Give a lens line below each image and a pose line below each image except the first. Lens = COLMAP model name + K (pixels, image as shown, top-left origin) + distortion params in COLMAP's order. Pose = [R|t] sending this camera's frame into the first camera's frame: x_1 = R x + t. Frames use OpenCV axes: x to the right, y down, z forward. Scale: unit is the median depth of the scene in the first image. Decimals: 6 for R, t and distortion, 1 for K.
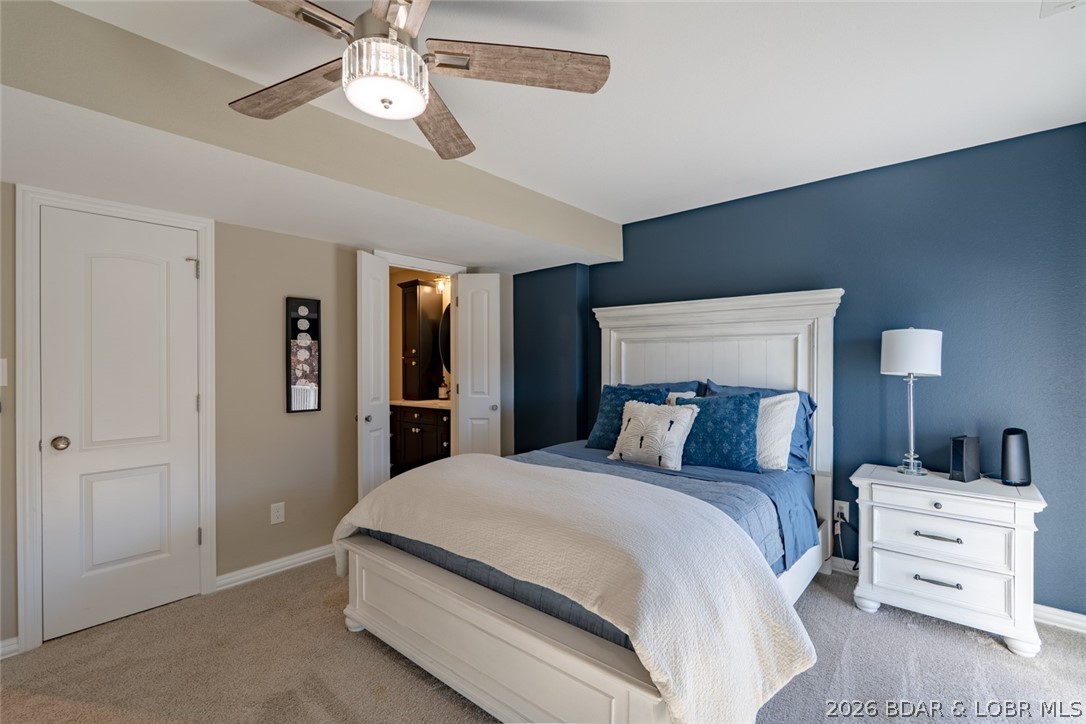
lens RADIAL K [[490.3, 0, 541.8], [0, 490.3, 361.3], [0, 0, 1]] dist [0.000214, 0.000082]
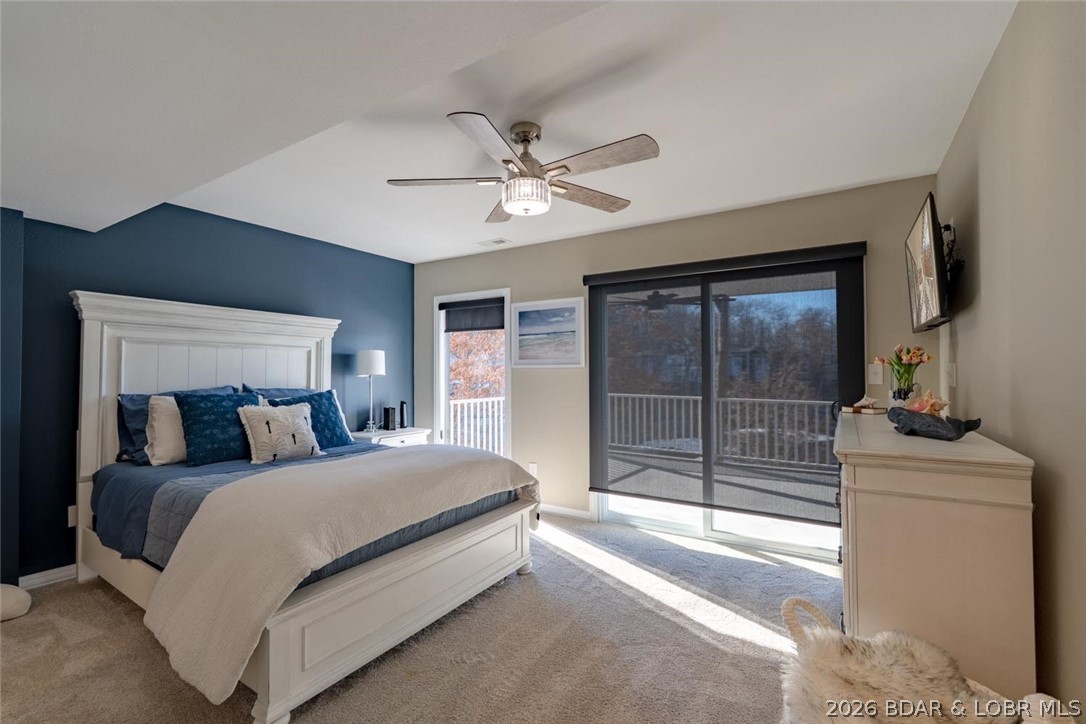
lens RADIAL K [[478.3, 0, 544.0], [0, 478.3, 363.2], [0, 0, 1]] dist [-0.000869, -0.000203]
pose [[-0.144257, 0.019398, 0.989350, -0.705746], [-0.001534, 0.999802, -0.019827, 0.010813], [-0.989539, -0.004378, -0.144199, 0.441413]]
